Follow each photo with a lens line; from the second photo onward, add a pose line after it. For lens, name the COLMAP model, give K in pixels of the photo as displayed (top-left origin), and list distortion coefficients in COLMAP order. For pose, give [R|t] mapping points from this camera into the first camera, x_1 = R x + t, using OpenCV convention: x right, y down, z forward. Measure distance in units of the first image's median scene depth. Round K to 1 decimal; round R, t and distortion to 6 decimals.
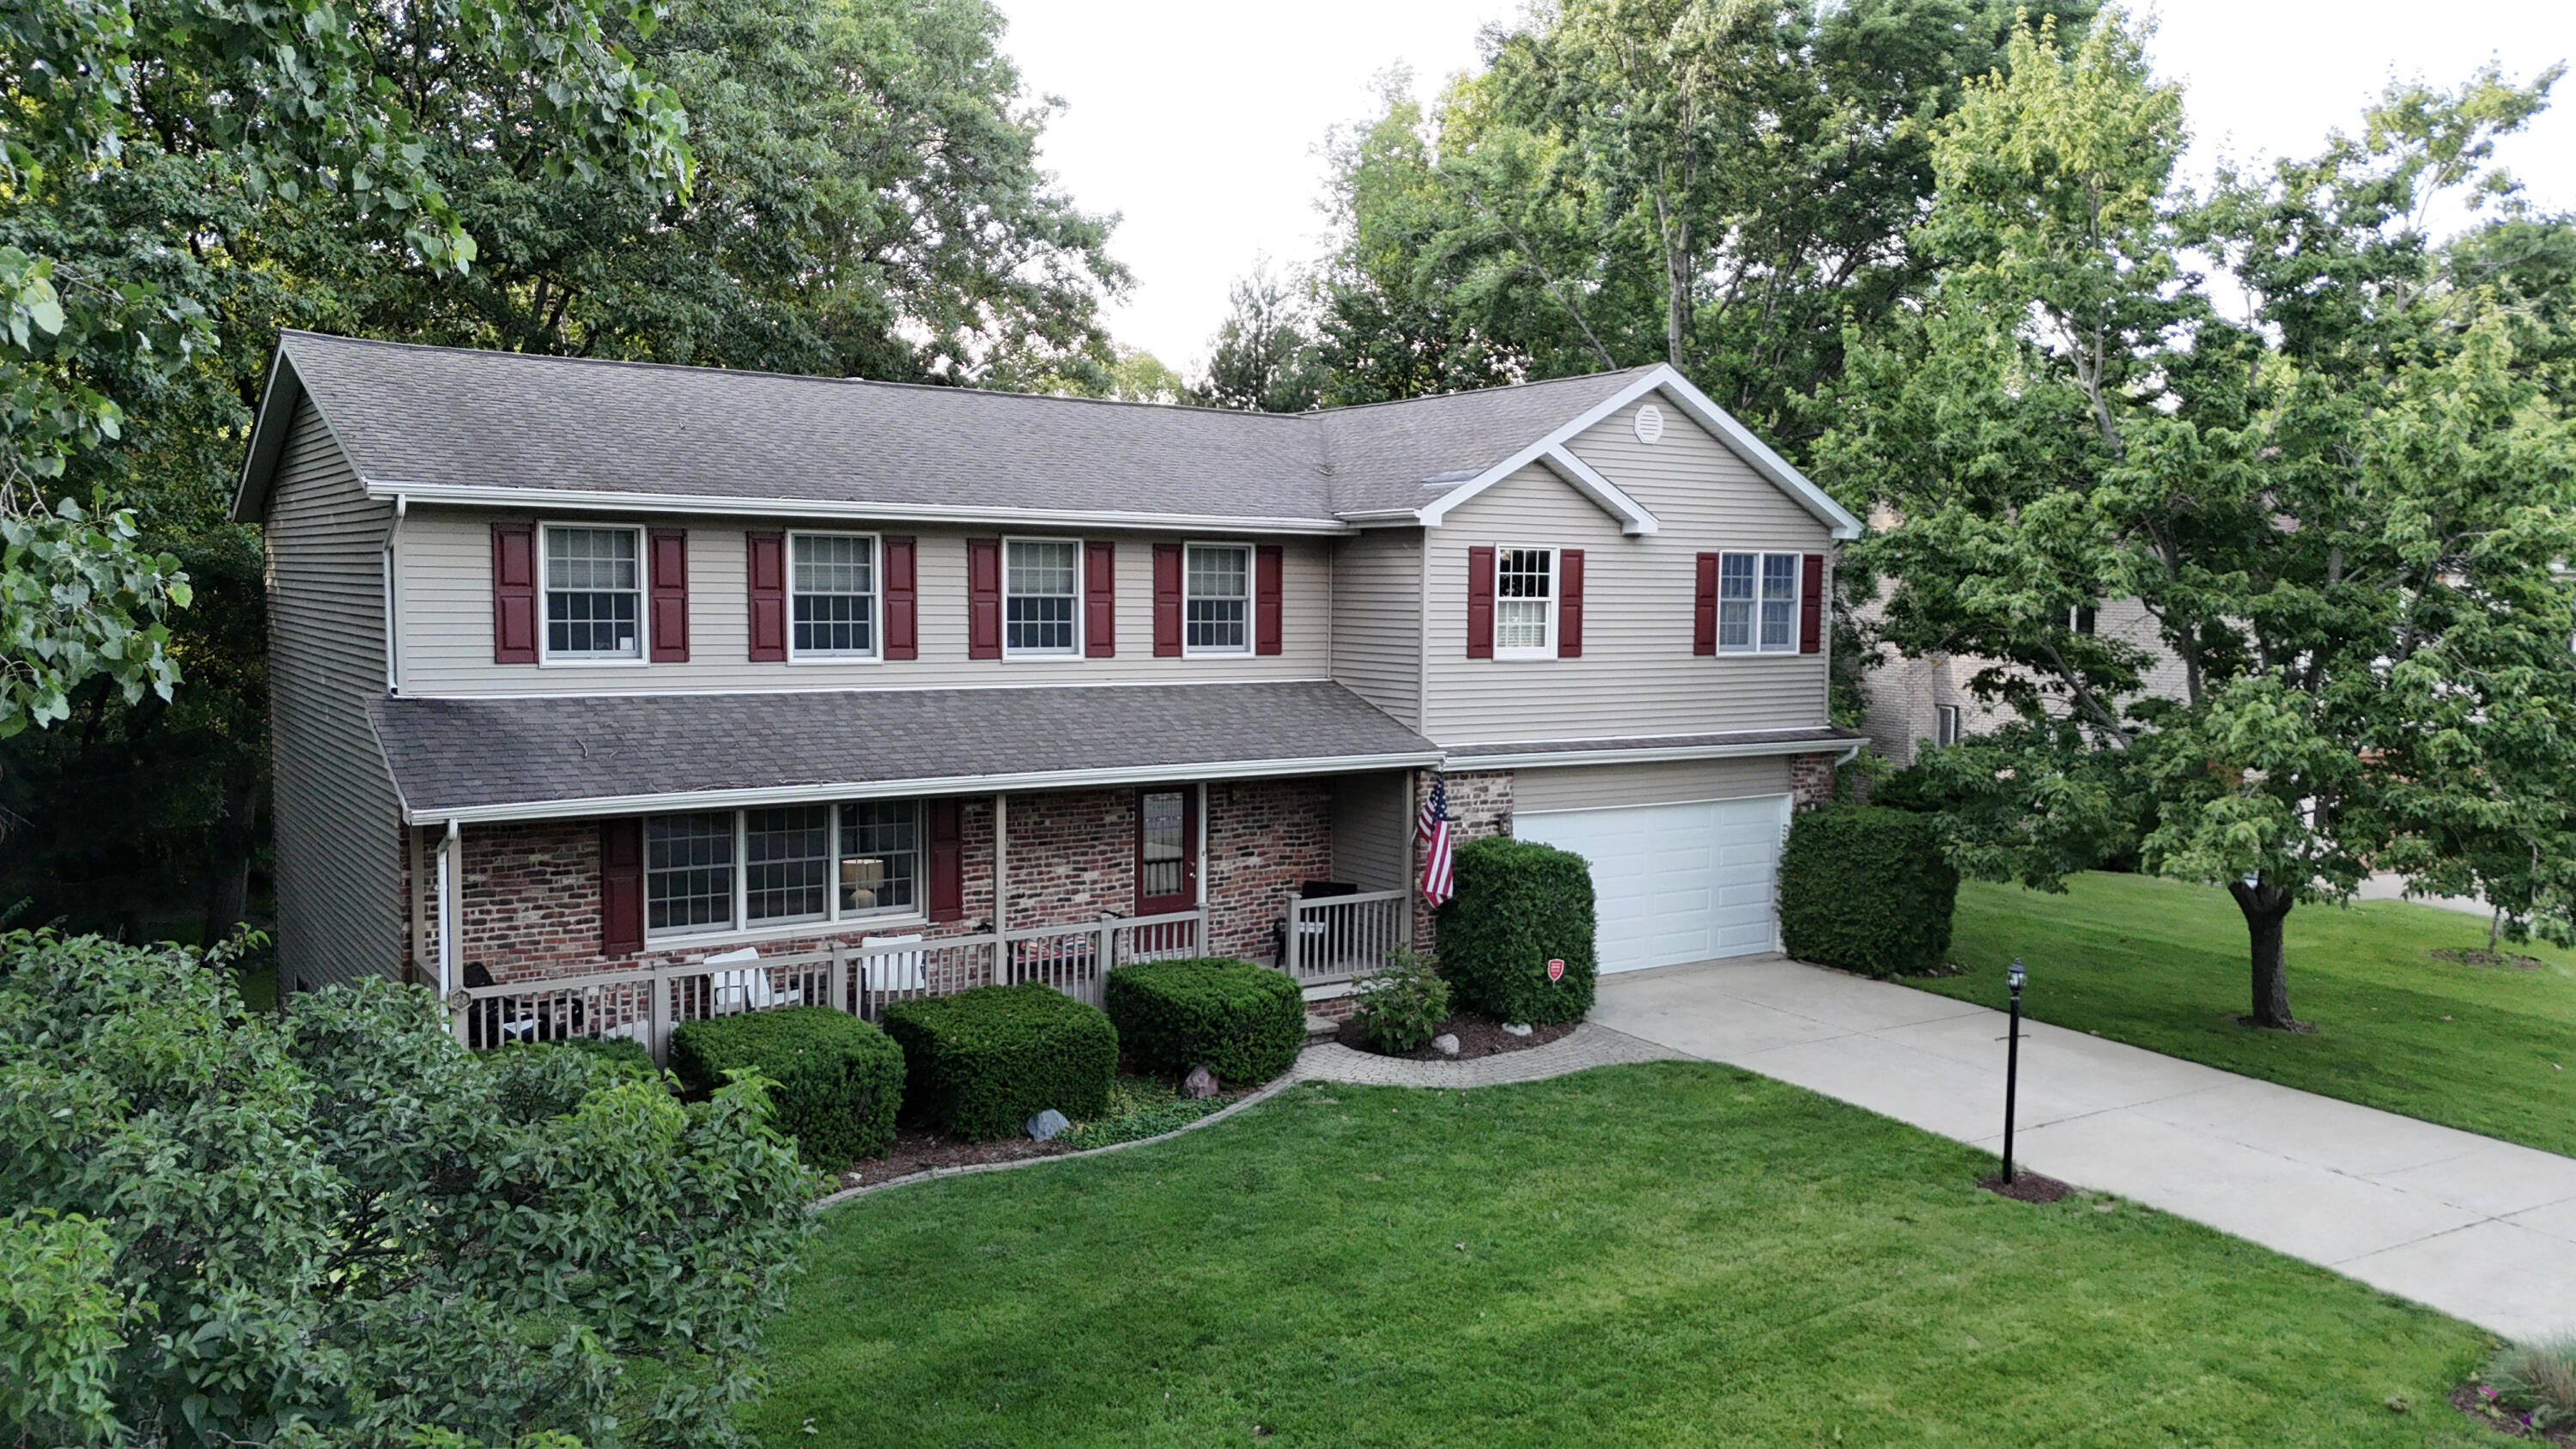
lens RADIAL K [[1877.5, 0, 1289.4], [0, 1877.5, 766.0], [0, 0, 1]] dist [0.061371, -0.071108]
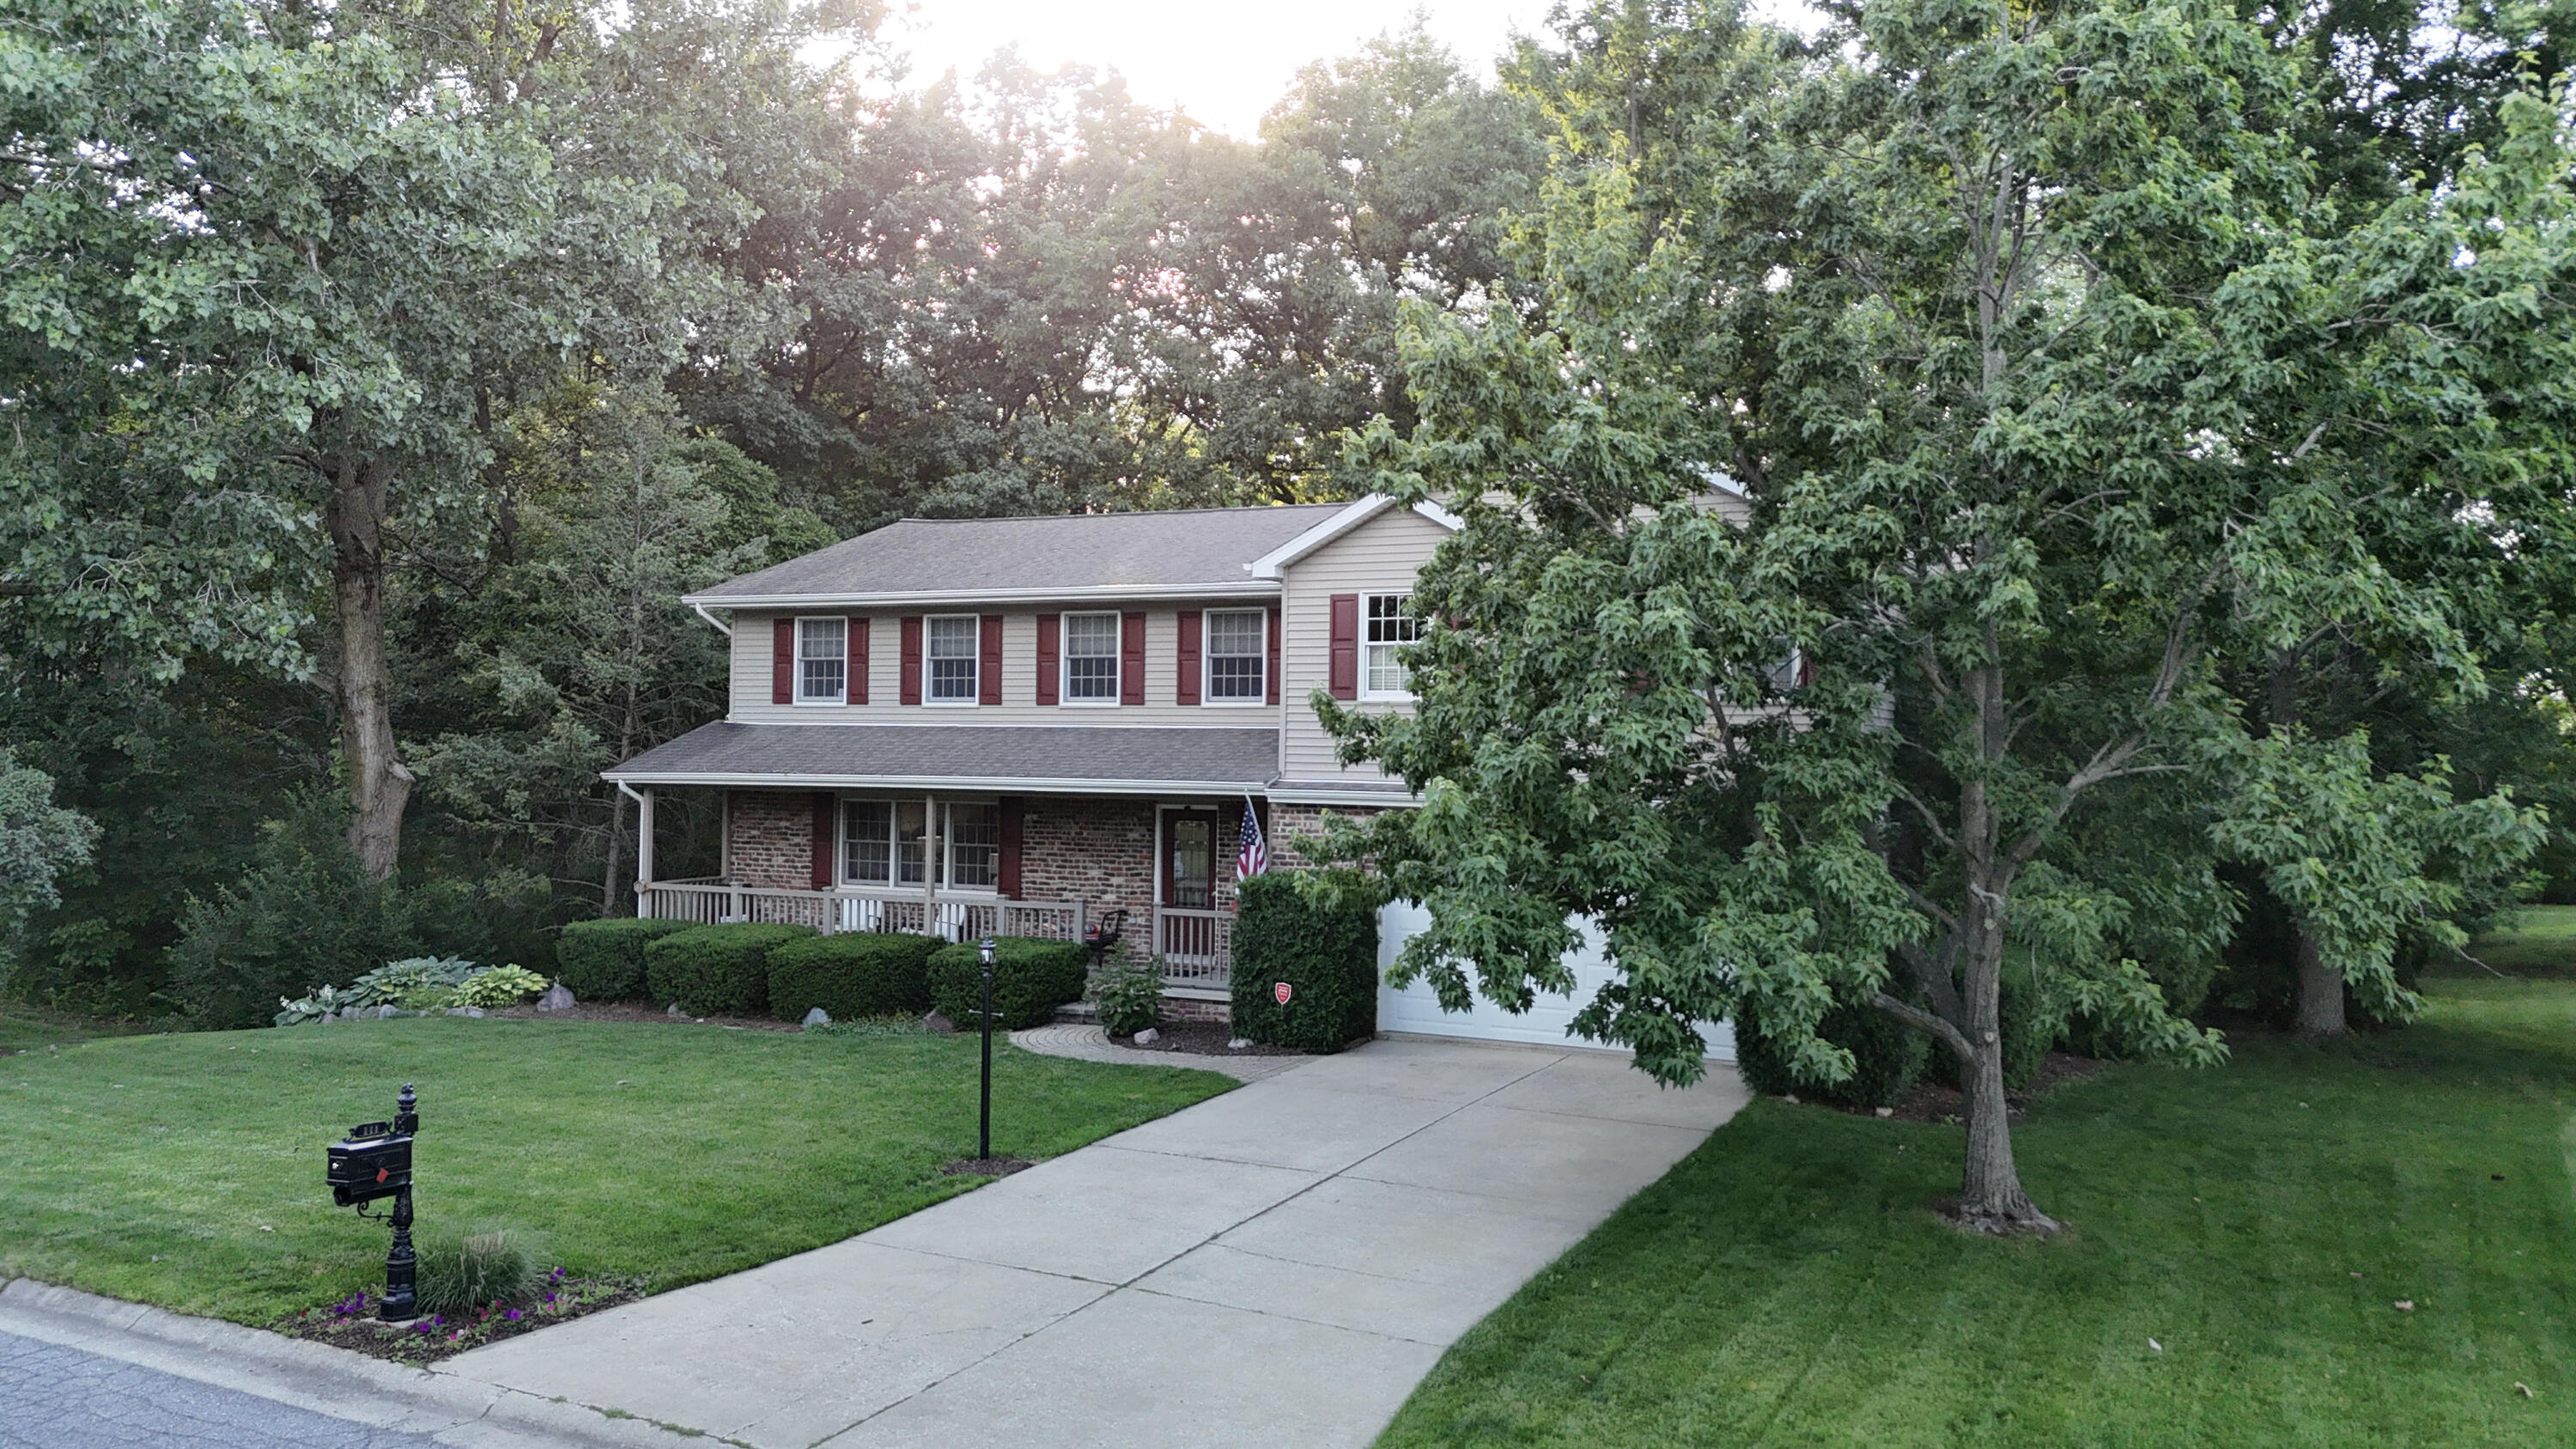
lens RADIAL K [[1877.5, 0, 1289.4], [0, 1877.5, 766.0], [0, 0, 1]] dist [0.061371, -0.071108]
pose [[0.513122, 0.002493, -0.858312, 1.019816], [-0.087311, 0.994960, -0.049307, 0.034636], [0.853863, 0.100241, 0.510753, 0.457841]]
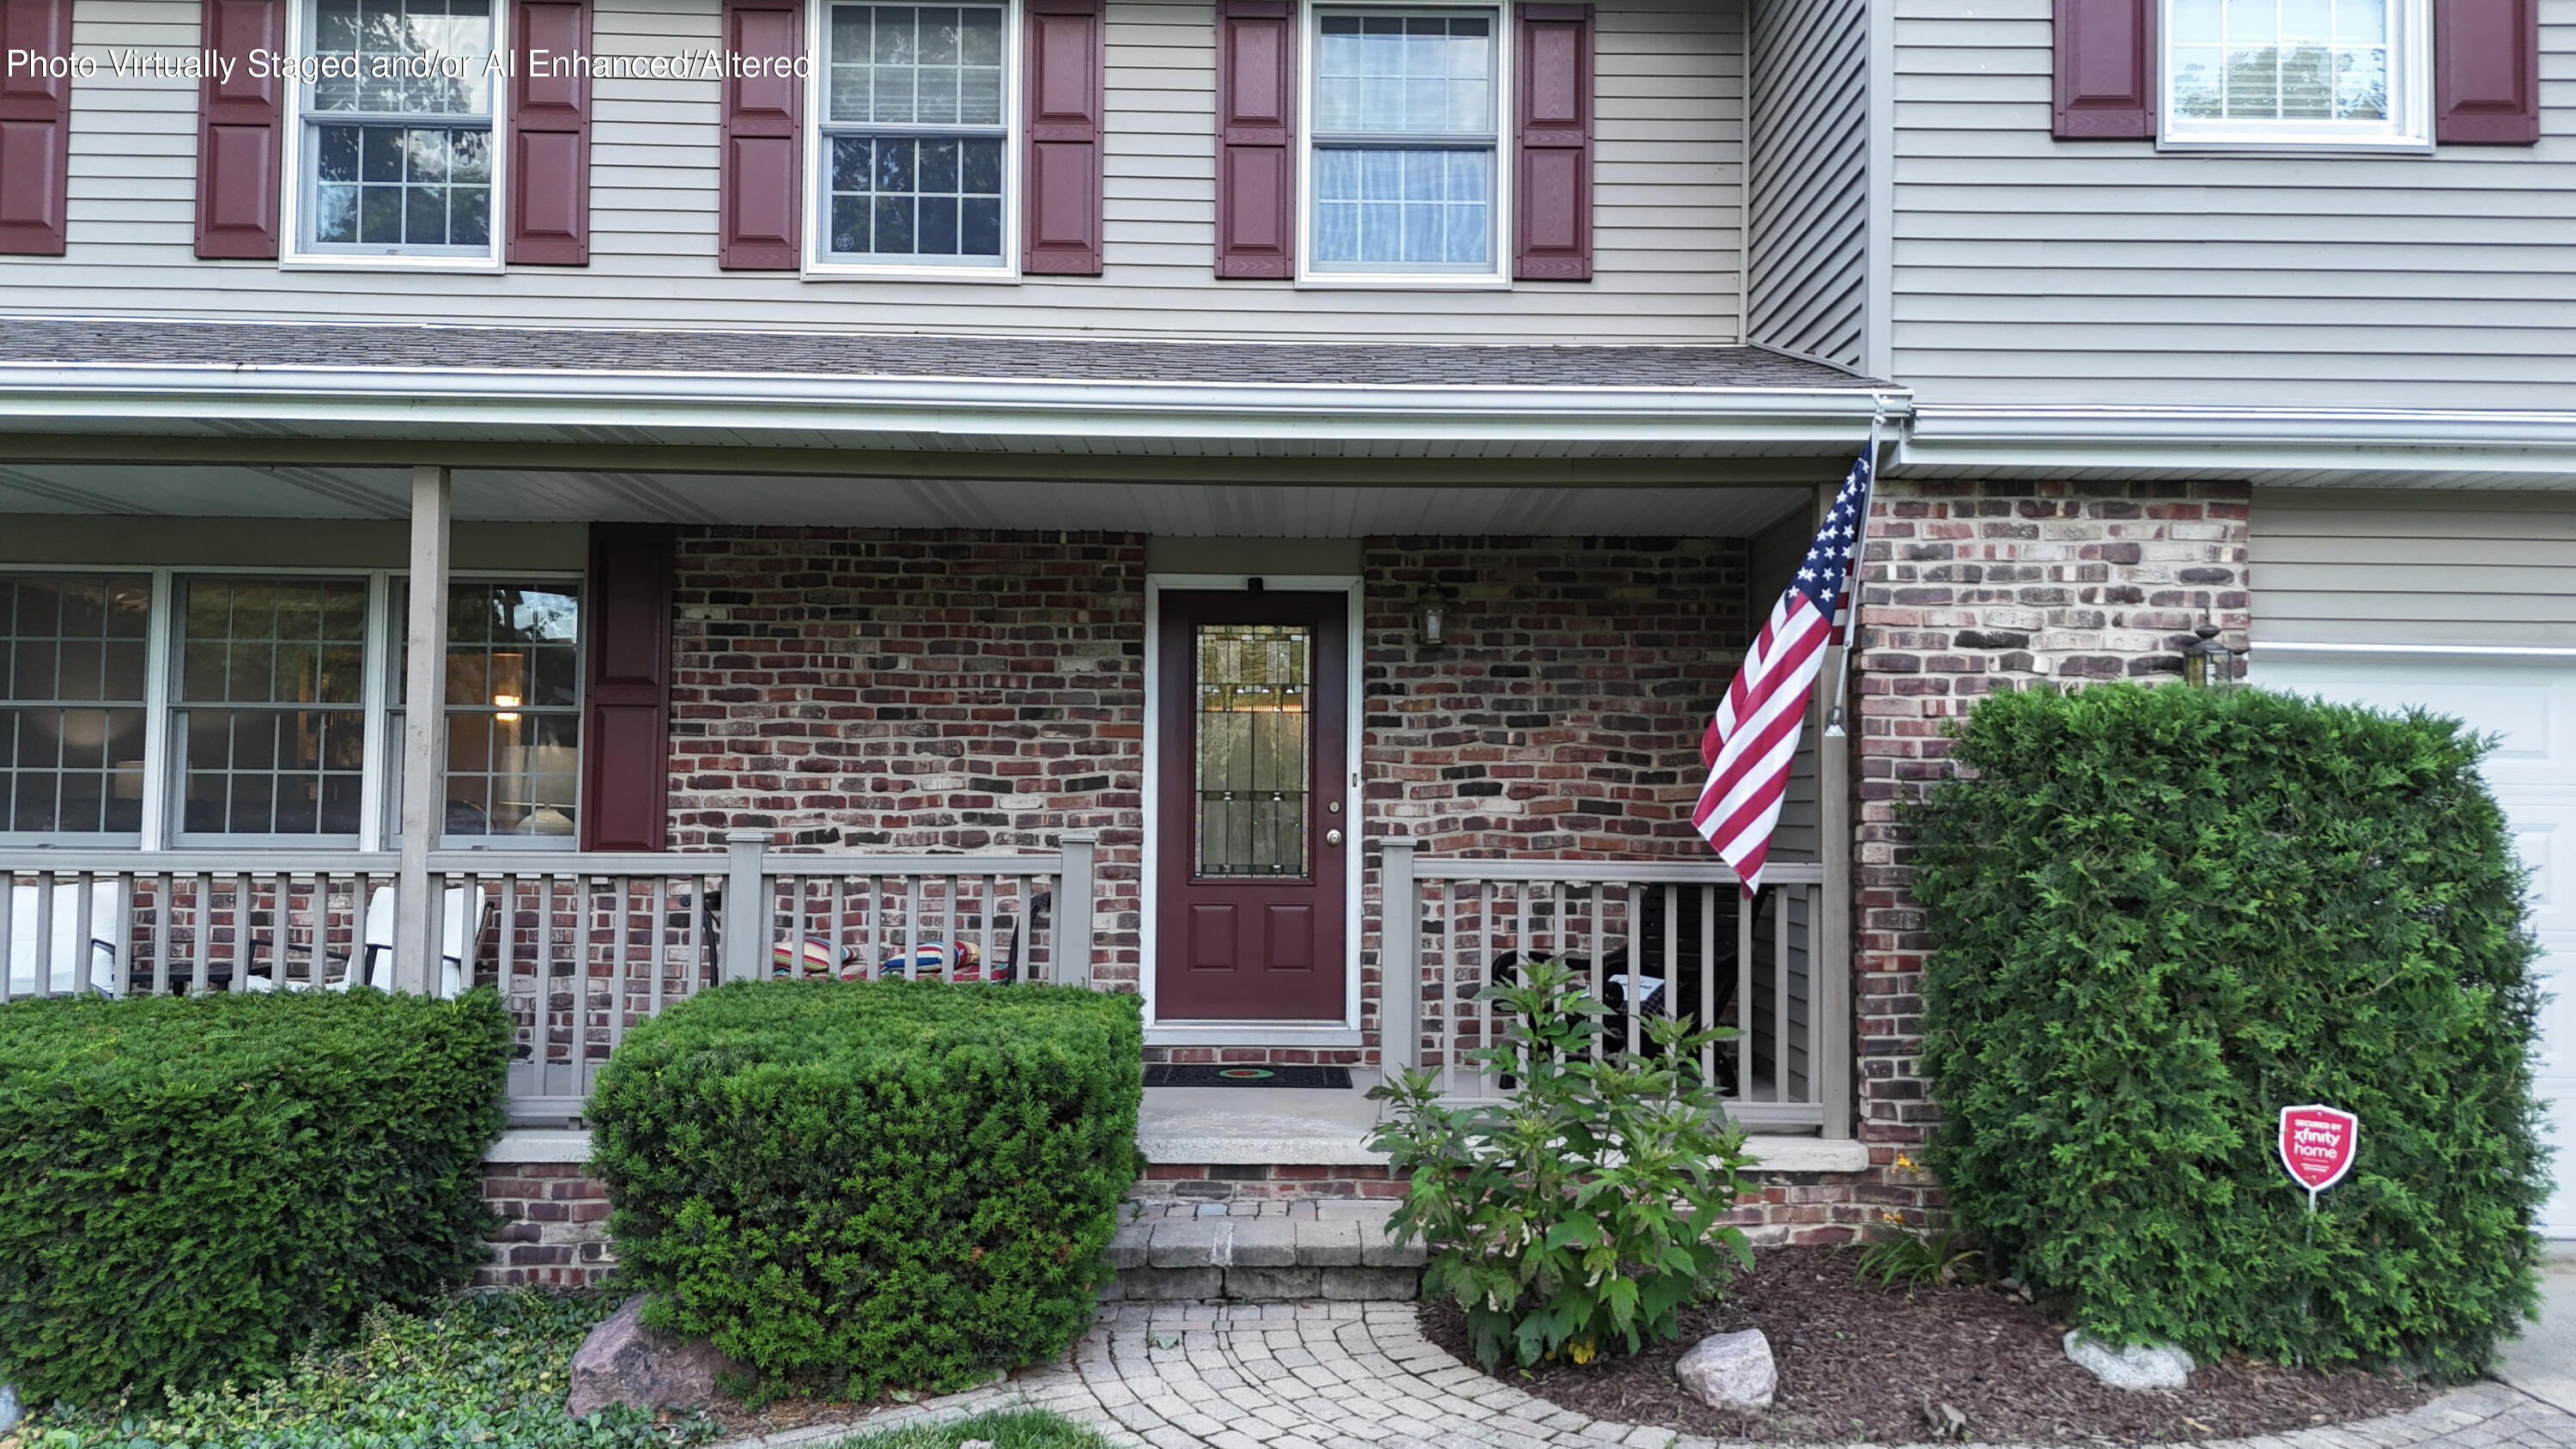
lens RADIAL K [[1877.5, 0, 1289.4], [0, 1877.5, 766.0], [0, 0, 1]] dist [0.061371, -0.071108]
pose [[0.835279, -0.015751, -0.549601, 0.165946], [-0.054352, 0.992328, -0.111042, 0.092392], [0.547134, 0.122623, 0.828015, 0.698032]]
